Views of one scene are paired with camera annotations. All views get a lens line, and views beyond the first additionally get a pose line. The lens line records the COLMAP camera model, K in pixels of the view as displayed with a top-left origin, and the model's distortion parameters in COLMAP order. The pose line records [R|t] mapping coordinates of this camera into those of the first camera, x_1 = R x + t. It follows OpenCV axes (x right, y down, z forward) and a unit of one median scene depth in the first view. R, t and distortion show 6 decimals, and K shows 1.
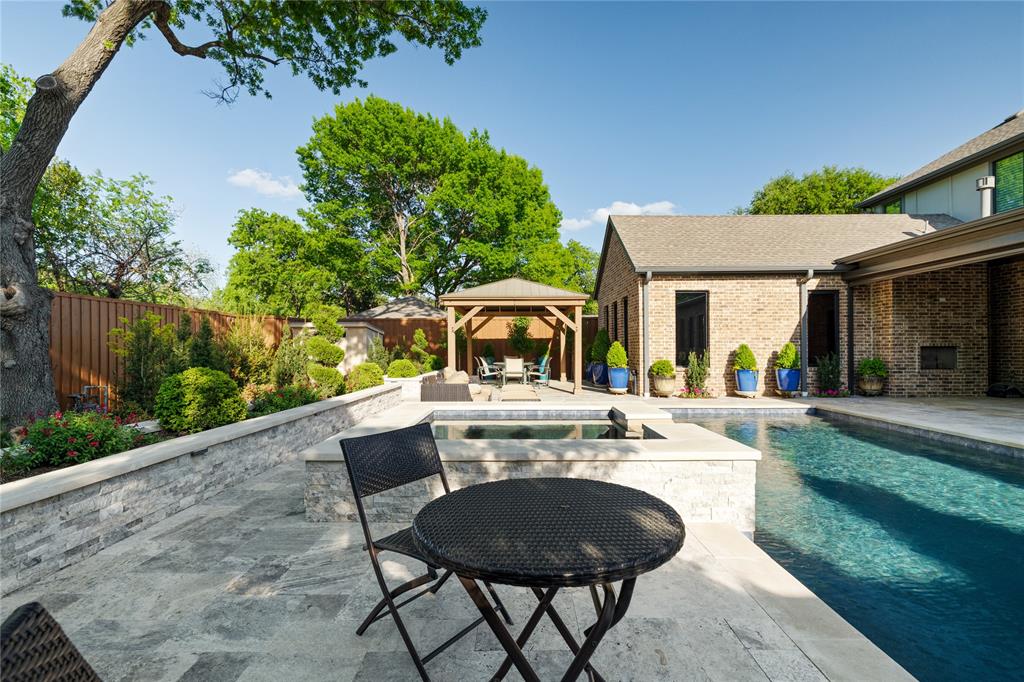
lens RADIAL K [[485.4, 0, 514.0], [0, 485.4, 349.6], [0, 0, 1]] dist [0.000072, 0.001325]
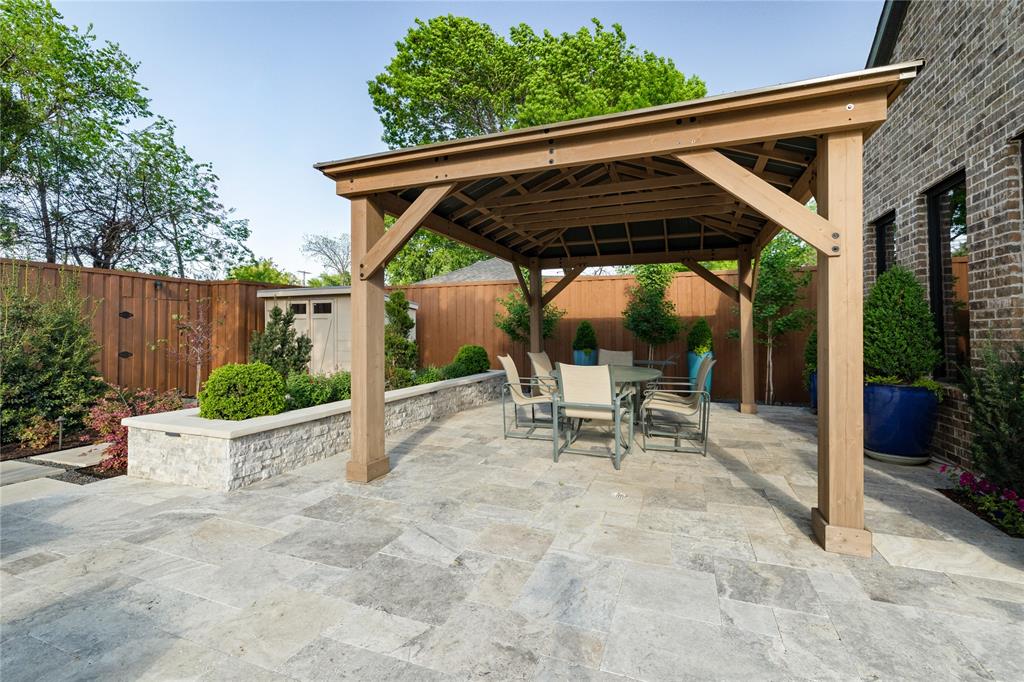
lens RADIAL K [[447.9, 0, 515.4], [0, 447.9, 334.6], [0, 0, 1]] dist [-0.003149, 0.000305]
pose [[0.939592, 0.000030, -0.342296, 0.064365], [-0.001130, 0.999995, -0.003014, 0.000774], [0.342294, 0.003219, 0.939587, 0.782237]]
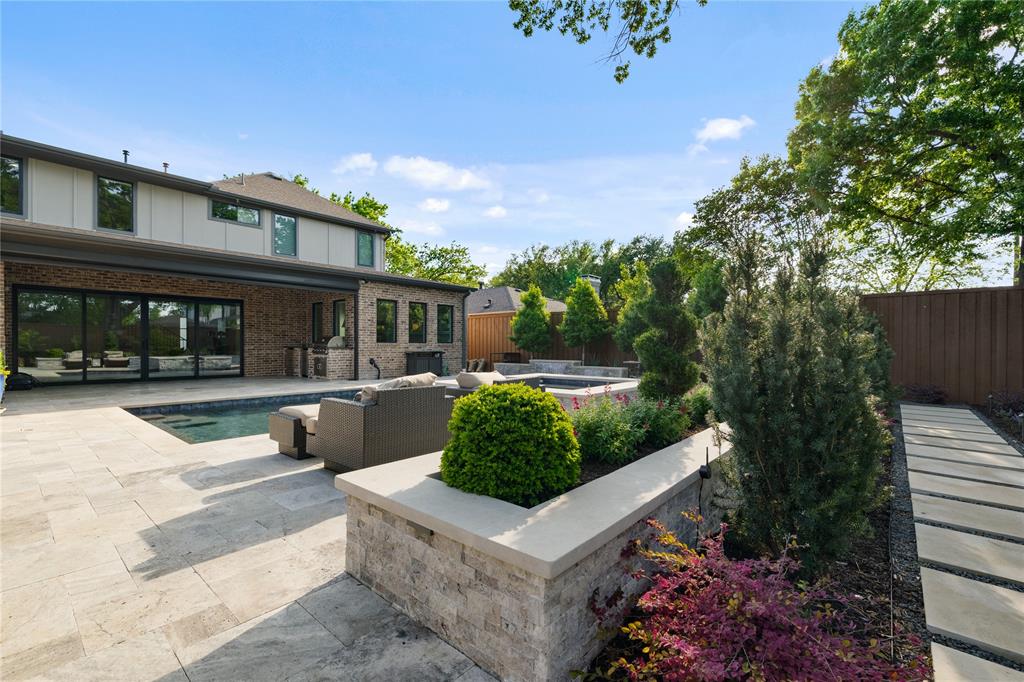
lens RADIAL K [[447.9, 0, 514.1], [0, 447.9, 344.8], [0, 0, 1]] dist [-0.003149, 0.000305]
pose [[-0.766807, 0.004997, 0.641858, -0.387469], [0.003298, 0.999987, -0.003845, 0.008803], [-0.641869, -0.000832, -0.766814, 0.944765]]
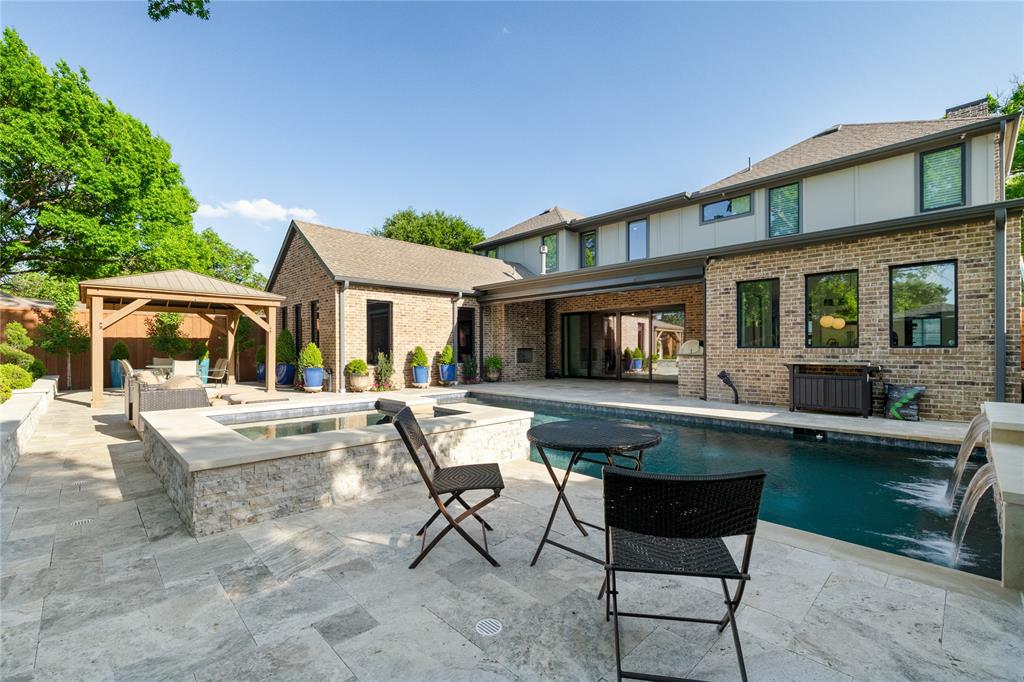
lens RADIAL K [[447.9, 0, 517.9], [0, 447.9, 348.6], [0, 0, 1]] dist [-0.003149, 0.000305]
pose [[0.703391, 0.001905, 0.710801, -0.172461], [0.001041, 0.999993, -0.003709, 0.000094], [-0.710803, 0.003349, 0.703384, -0.008675]]
